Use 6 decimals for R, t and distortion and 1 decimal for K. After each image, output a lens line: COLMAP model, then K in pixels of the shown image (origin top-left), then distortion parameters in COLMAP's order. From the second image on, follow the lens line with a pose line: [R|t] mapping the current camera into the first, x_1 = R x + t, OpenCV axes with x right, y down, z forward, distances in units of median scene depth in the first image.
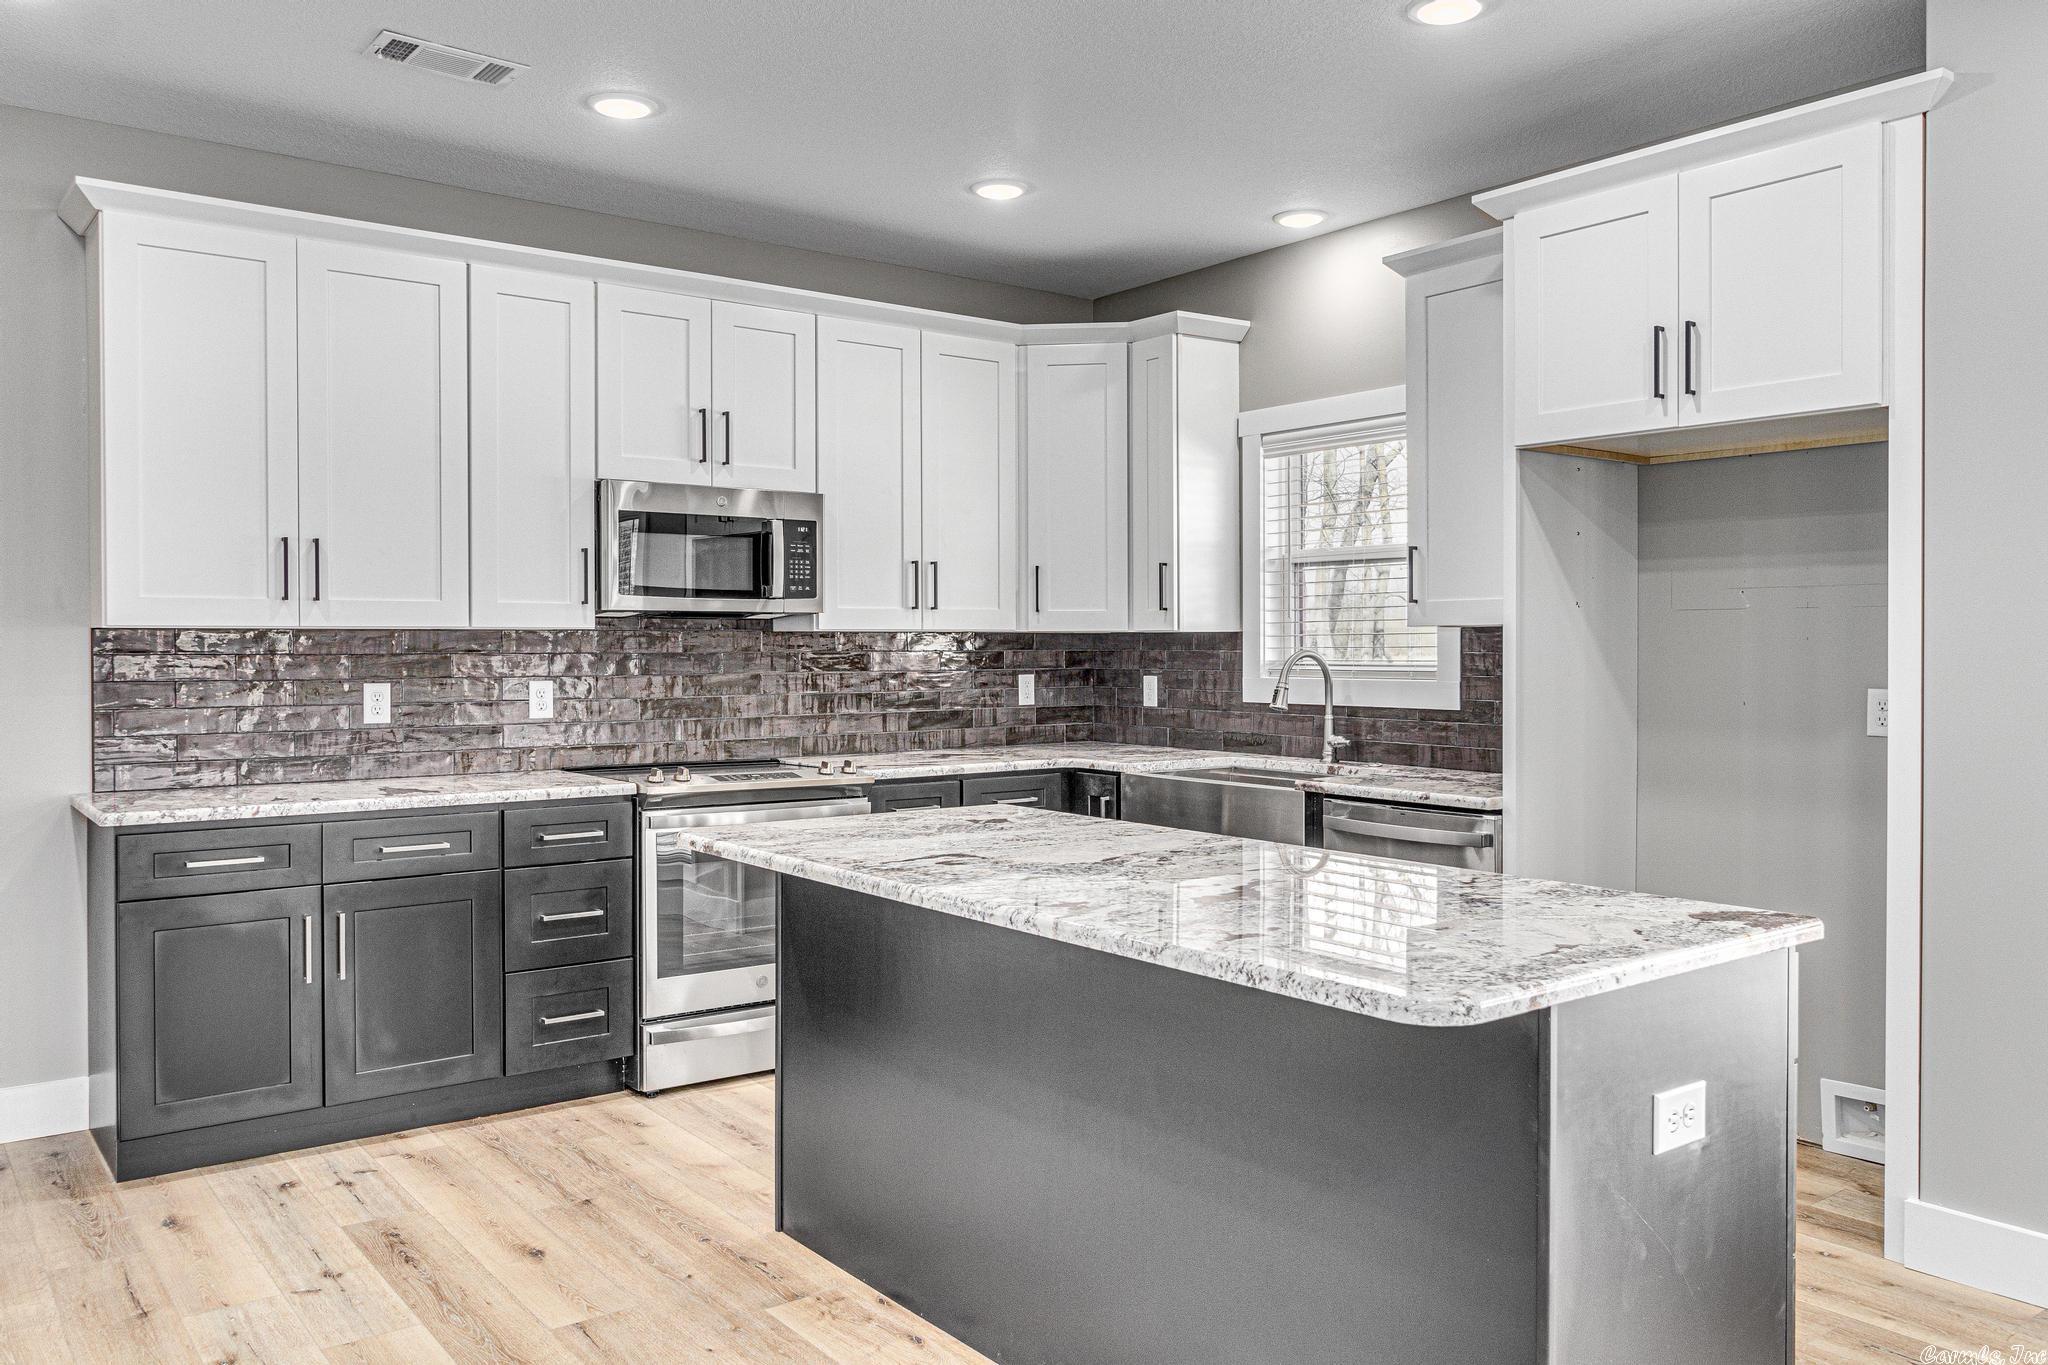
lens RADIAL K [[1484.5, 0, 1030.6], [0, 1484.5, 687.1], [0, 0, 1]] dist [-0.023813, -0.000207]
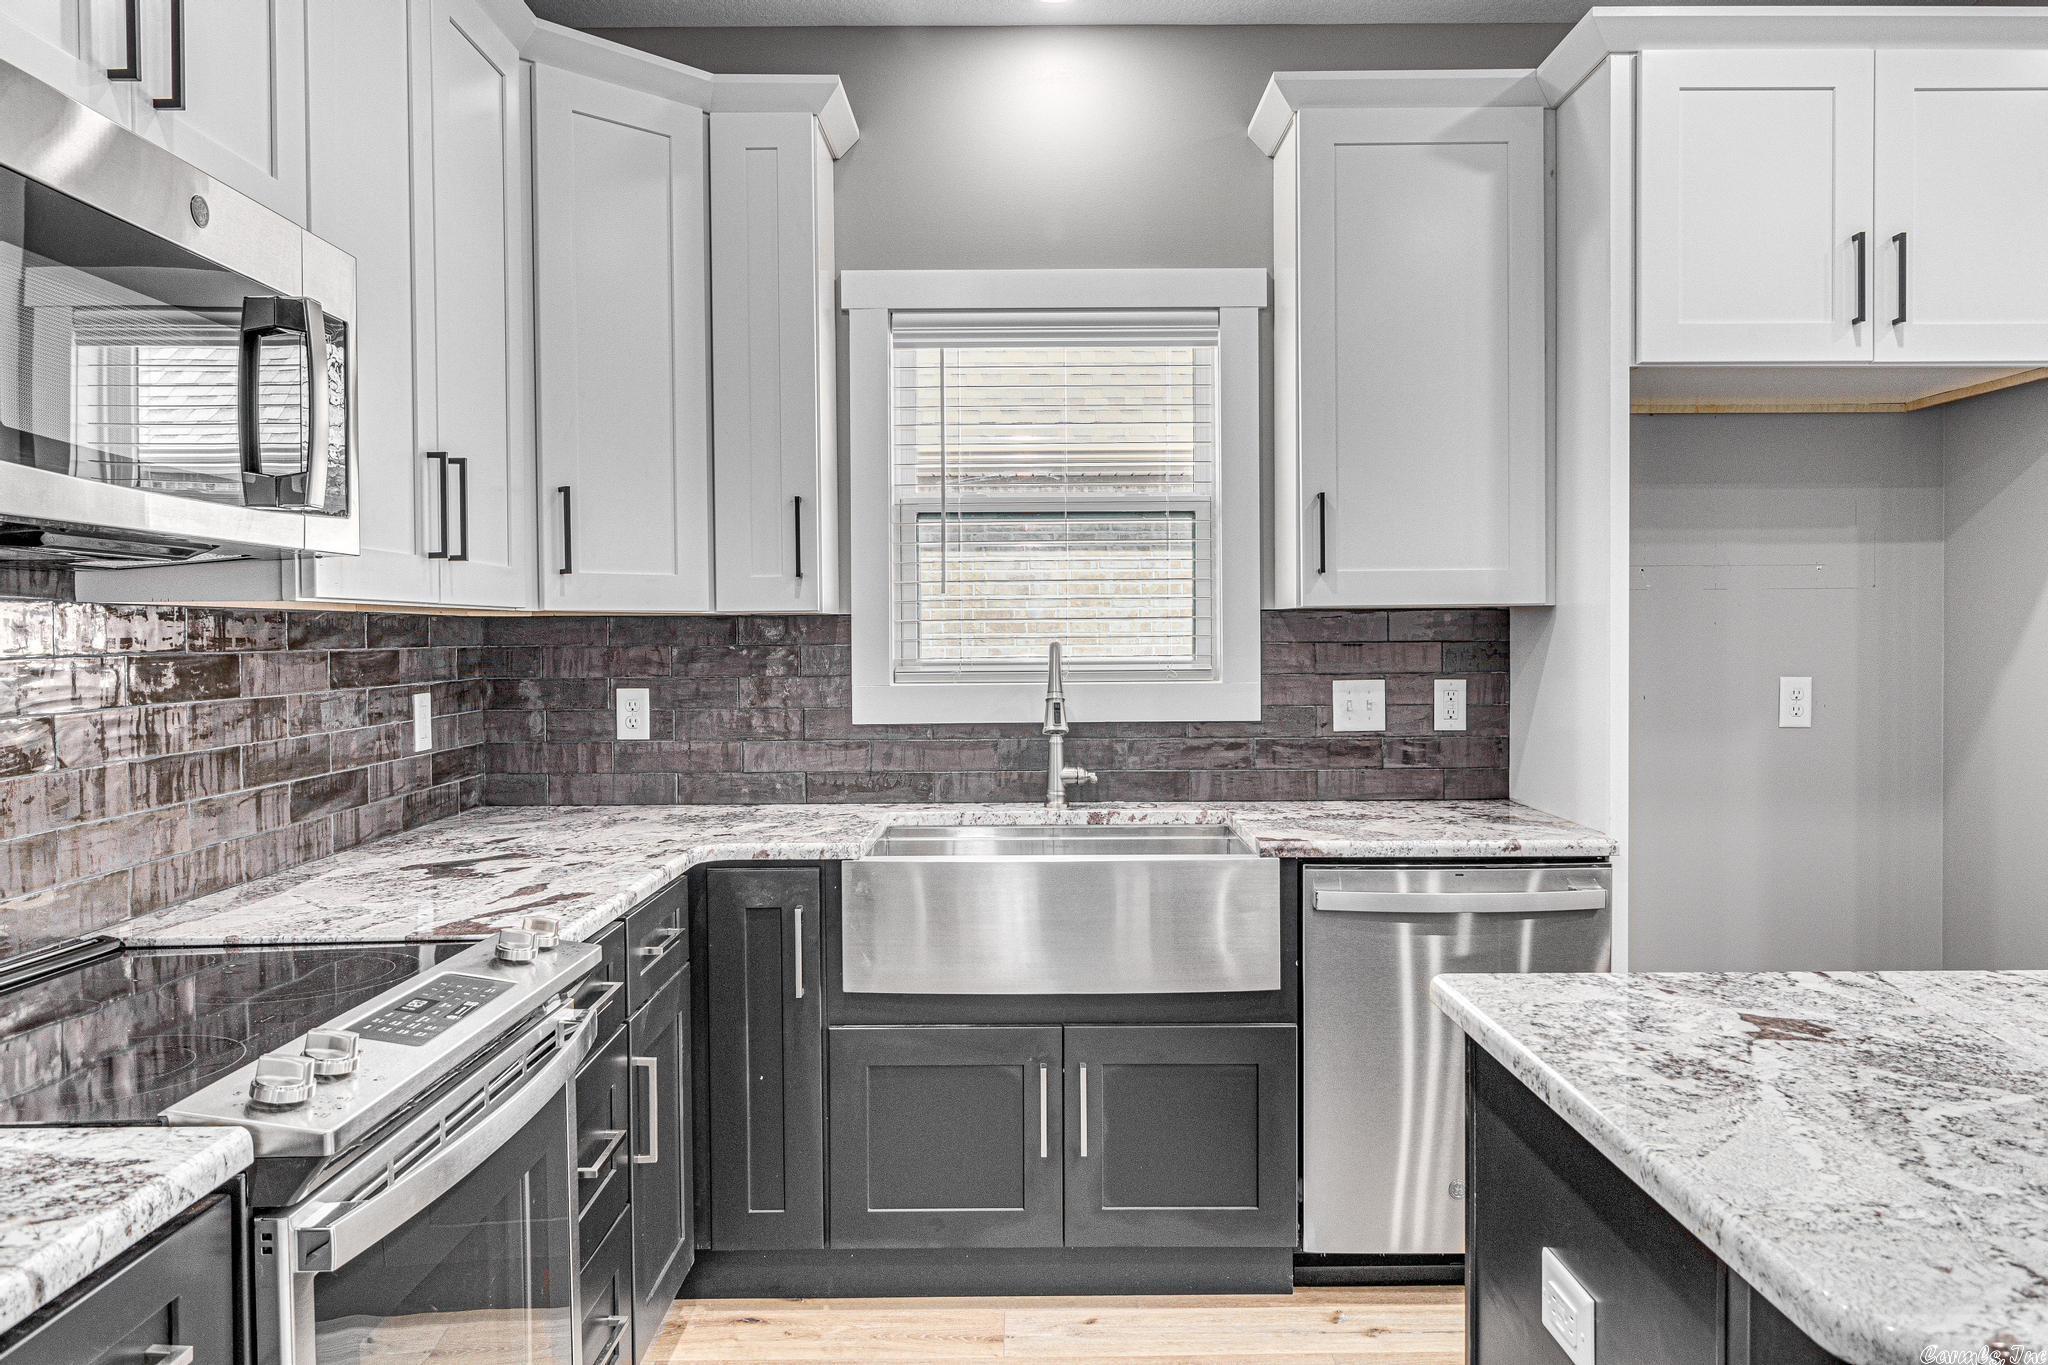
lens RADIAL K [[1434.9, 0, 1024.6], [0, 1434.9, 679.5], [0, 0, 1]] dist [0.013920, 0.002679]
pose [[0.607317, -0.026993, 0.794001, -0.339283], [0.028266, 0.999524, 0.012360, -0.016695], [-0.793956, 0.014937, 0.607791, 0.623985]]
